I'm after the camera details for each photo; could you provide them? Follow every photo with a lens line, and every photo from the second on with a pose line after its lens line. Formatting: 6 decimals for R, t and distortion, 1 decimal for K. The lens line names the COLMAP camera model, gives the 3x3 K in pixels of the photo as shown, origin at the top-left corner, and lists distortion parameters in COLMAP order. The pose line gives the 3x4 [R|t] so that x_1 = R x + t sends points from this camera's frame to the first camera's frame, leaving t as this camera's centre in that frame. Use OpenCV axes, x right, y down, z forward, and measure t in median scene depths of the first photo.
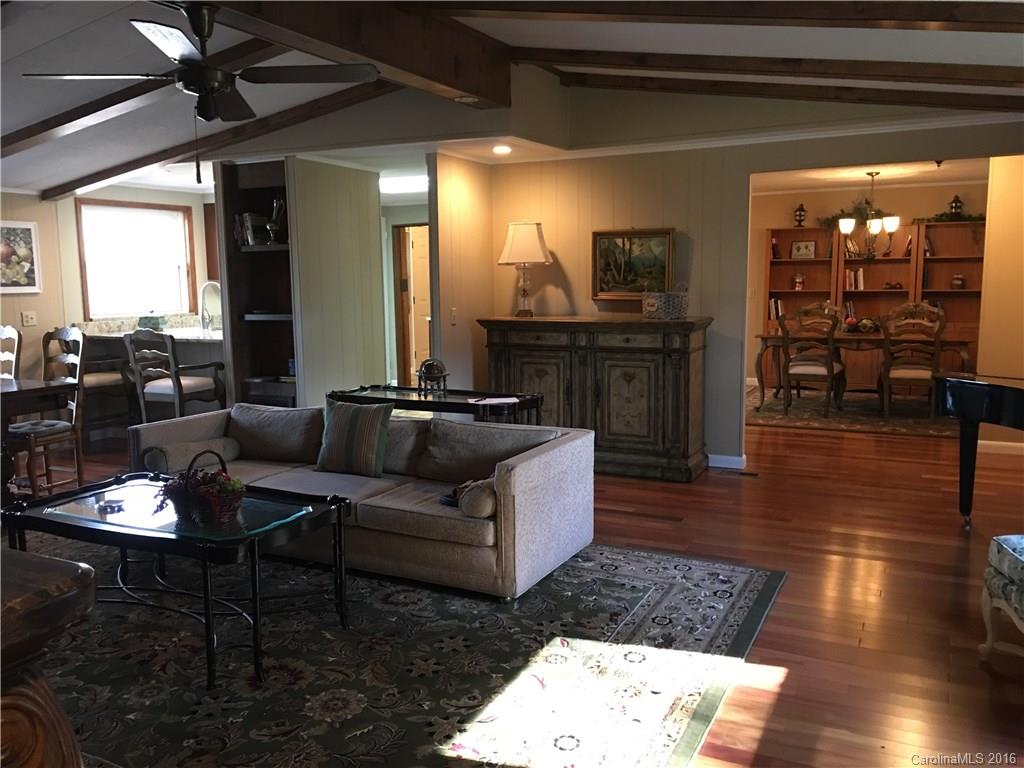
lens RADIAL K [[870.7, 0, 503.5], [0, 870.7, 381.8], [0, 0, 1]] dist [0.073222, -0.093218]
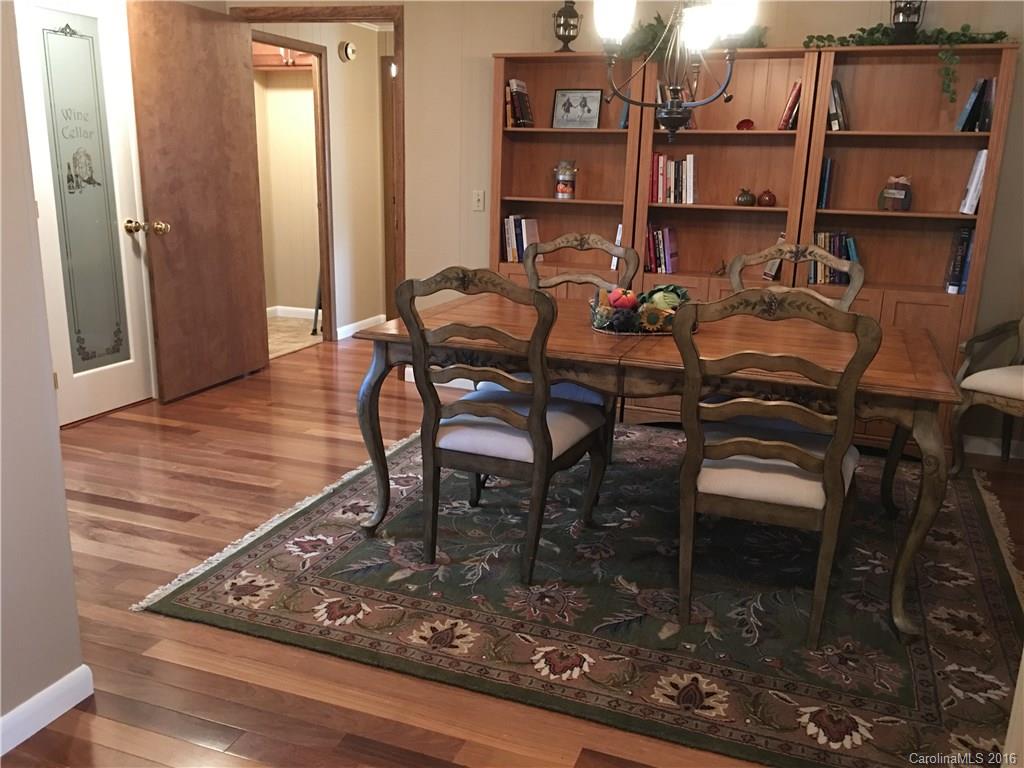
lens RADIAL K [[870.7, 0, 503.5], [0, 870.7, 381.8], [0, 0, 1]] dist [0.073222, -0.093218]
pose [[0.994643, 0.012755, 0.102583, 0.438314], [-0.025442, 0.992039, 0.123336, -0.109919], [-0.100193, -0.125285, 0.987049, 0.909501]]
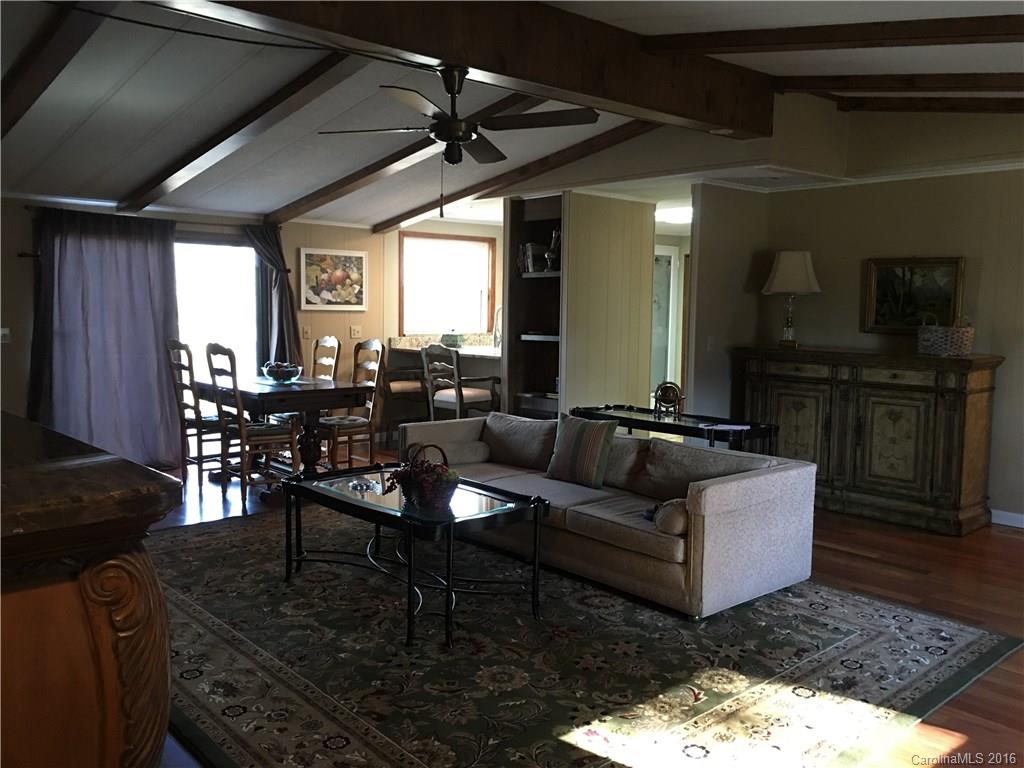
lens RADIAL K [[870.7, 0, 503.5], [0, 870.7, 381.8], [0, 0, 1]] dist [0.073222, -0.093218]
pose [[0.930223, 0.057741, -0.362423, 0.098375], [-0.069818, 0.997353, -0.020304, 0.006805], [0.360291, 0.044191, 0.931792, -0.029379]]
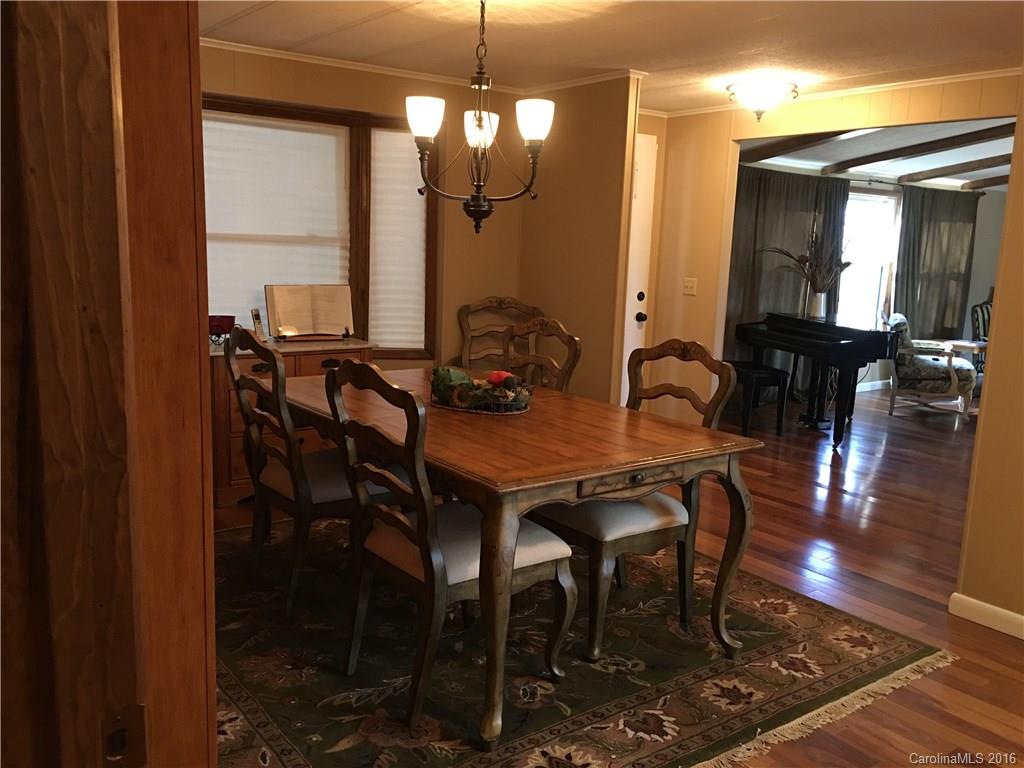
lens RADIAL K [[870.7, 0, 503.5], [0, 870.7, 381.8], [0, 0, 1]] dist [0.073222, -0.093218]
pose [[-0.889504, -0.094048, 0.447144, 0.319562], [0.034526, 0.961956, 0.271013, -0.240704], [-0.455621, 0.256505, -0.852417, 1.872961]]
